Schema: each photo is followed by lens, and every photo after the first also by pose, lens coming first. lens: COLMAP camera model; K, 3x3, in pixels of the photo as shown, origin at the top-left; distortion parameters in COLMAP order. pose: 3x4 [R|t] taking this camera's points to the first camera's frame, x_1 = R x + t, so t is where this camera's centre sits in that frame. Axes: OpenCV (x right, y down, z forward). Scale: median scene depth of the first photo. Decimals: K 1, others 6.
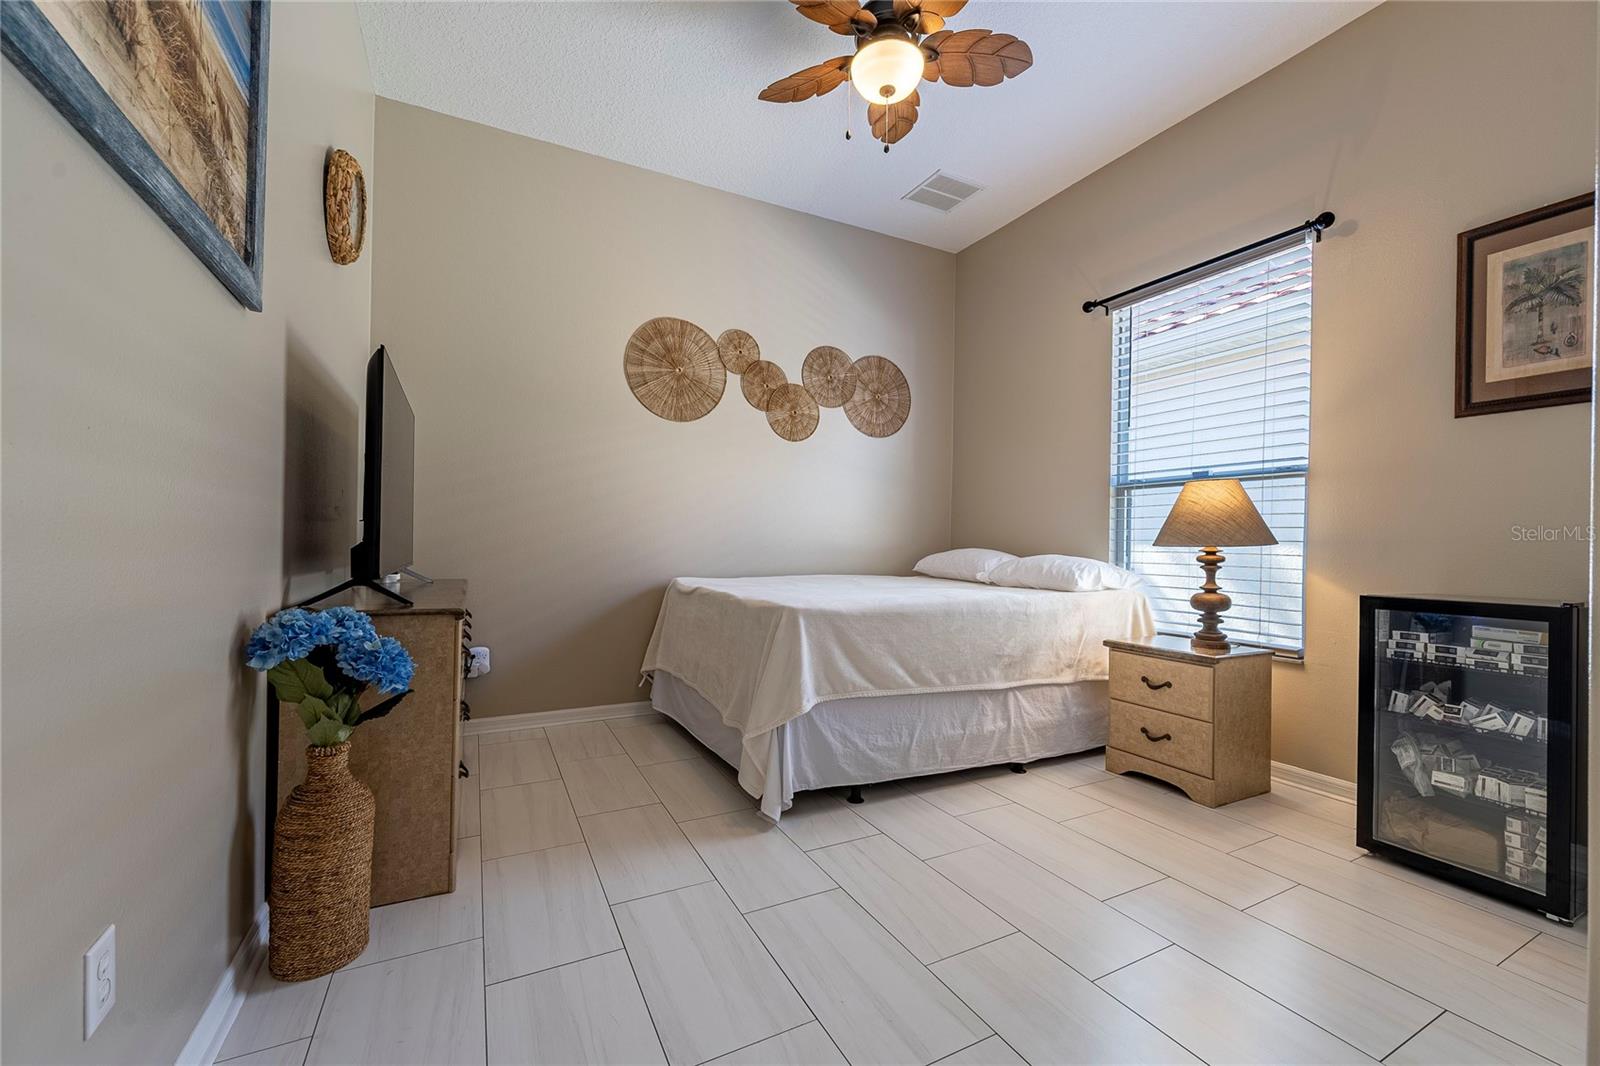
lens RADIAL K [[641.3, 0, 799.7], [0, 641.3, 537.3], [0, 0, 1]] dist [-0.000671, -0.000364]
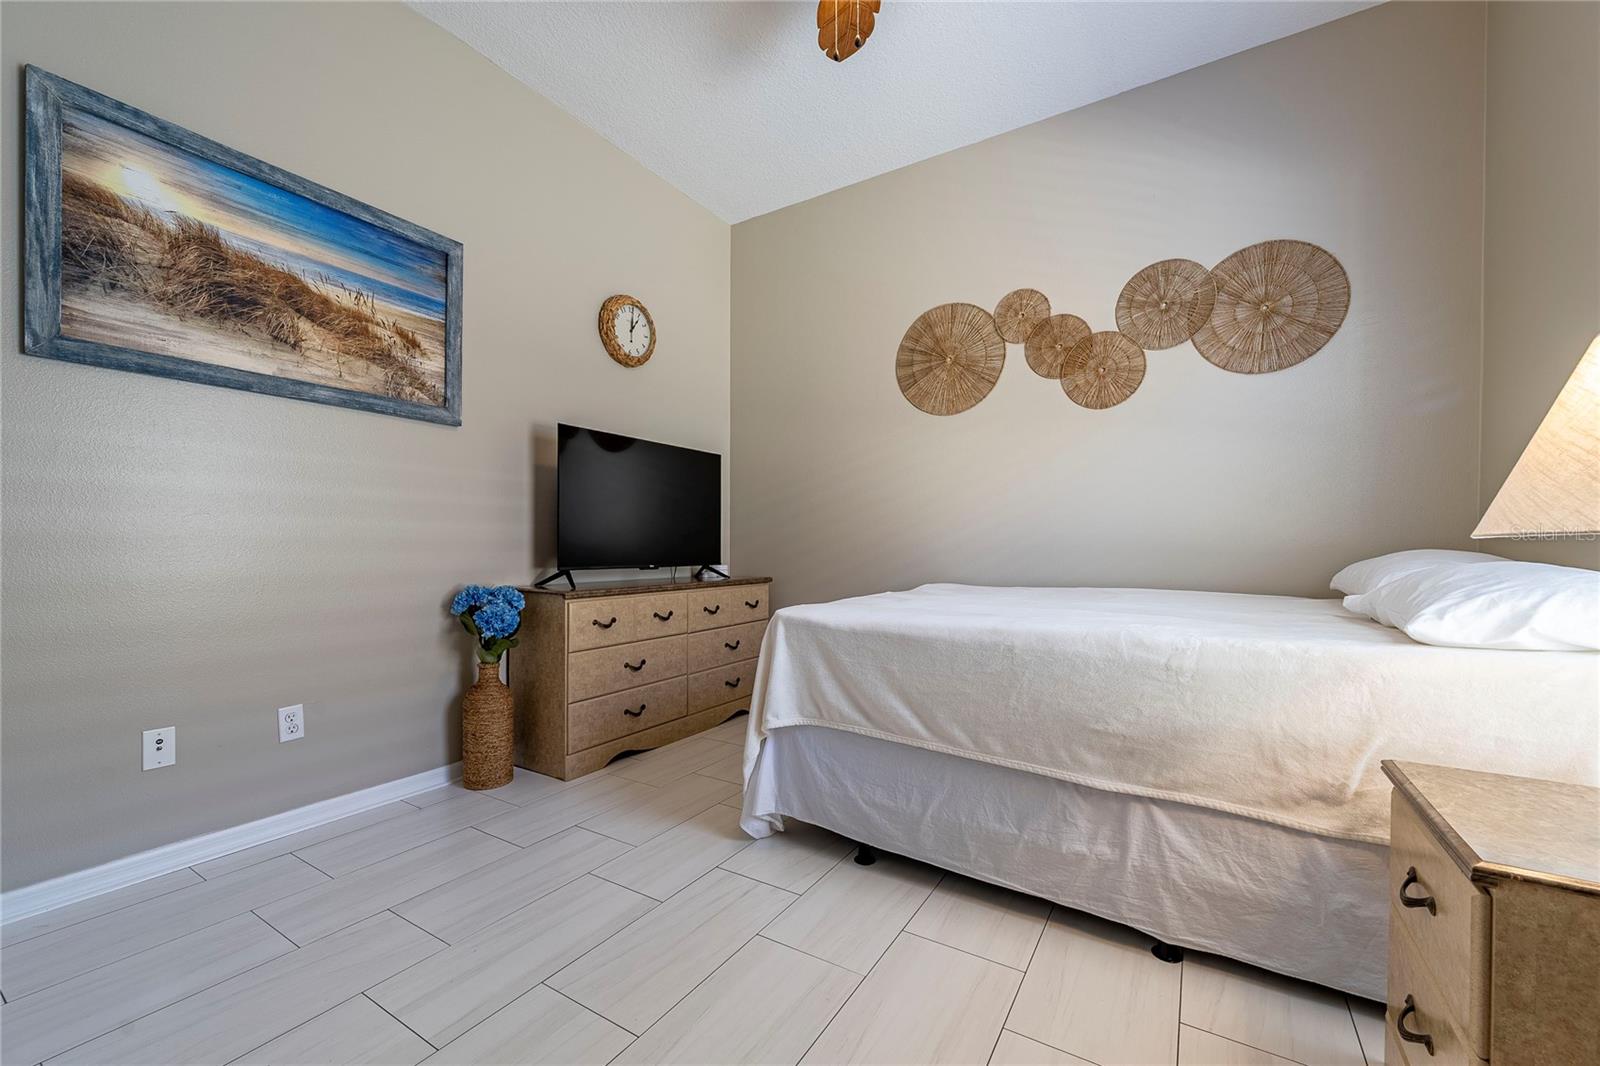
lens RADIAL K [[641.3, 0, 797.4], [0, 641.3, 540.7], [0, 0, 1]] dist [-0.000671, -0.000364]
pose [[0.510762, -0.020092, -0.859487, 0.658829], [0.015473, 0.999780, -0.014176, 0.014692], [0.859583, -0.006058, 0.510960, 0.454062]]
